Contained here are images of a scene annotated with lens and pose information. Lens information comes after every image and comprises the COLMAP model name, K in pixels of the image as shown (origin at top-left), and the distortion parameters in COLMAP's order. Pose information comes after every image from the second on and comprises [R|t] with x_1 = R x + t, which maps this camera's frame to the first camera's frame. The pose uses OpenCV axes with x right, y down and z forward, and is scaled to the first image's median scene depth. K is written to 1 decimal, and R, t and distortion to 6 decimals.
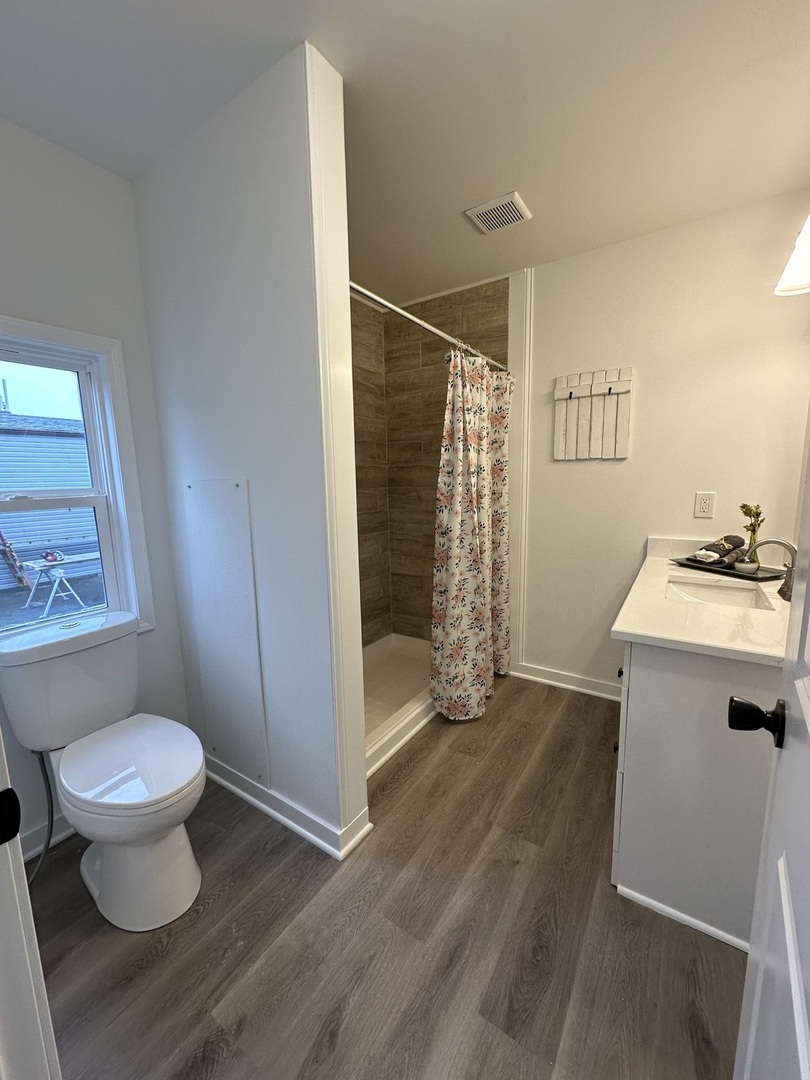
lens RADIAL K [[429.1, 0, 404.0], [0, 429.1, 541.5], [0, 0, 1]] dist [-0.002957, -0.000388]
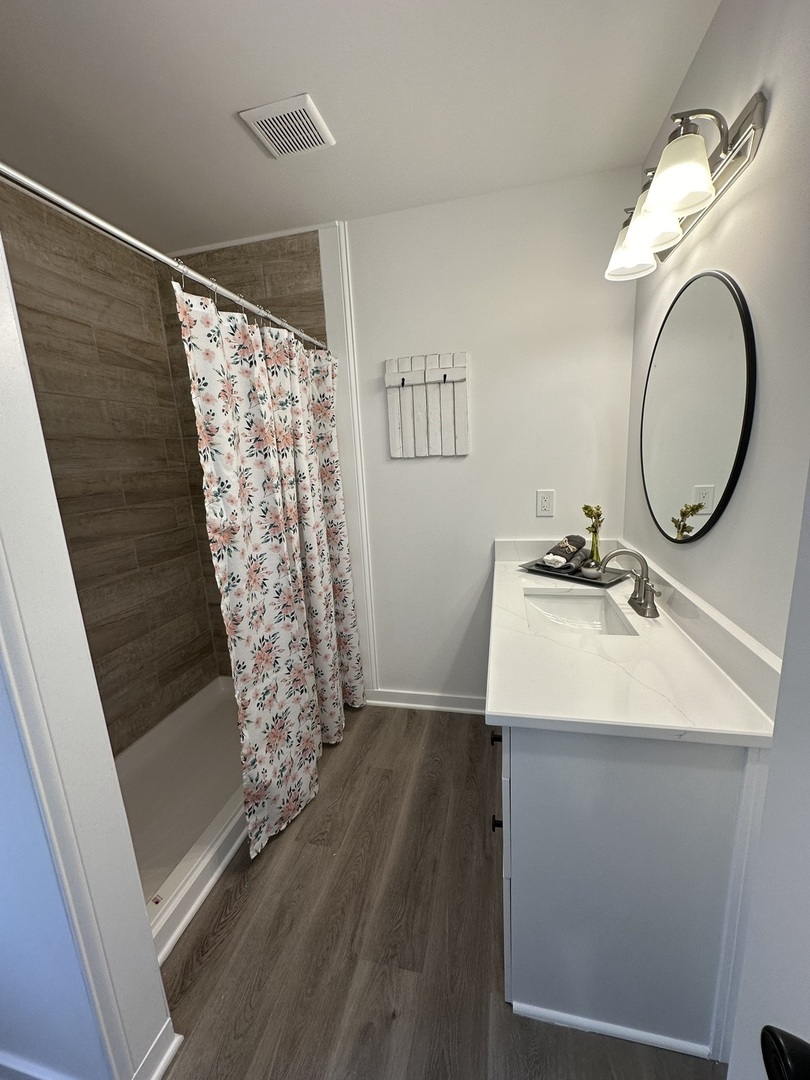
lens RADIAL K [[429.1, 0, 405.4], [0, 429.1, 541.5], [0, 0, 1]] dist [-0.002957, -0.000388]
pose [[0.934729, -0.101150, 0.340662, 0.074175], [0.087314, 0.994620, 0.055747, -0.077523], [-0.344468, -0.022364, 0.938532, 0.200631]]
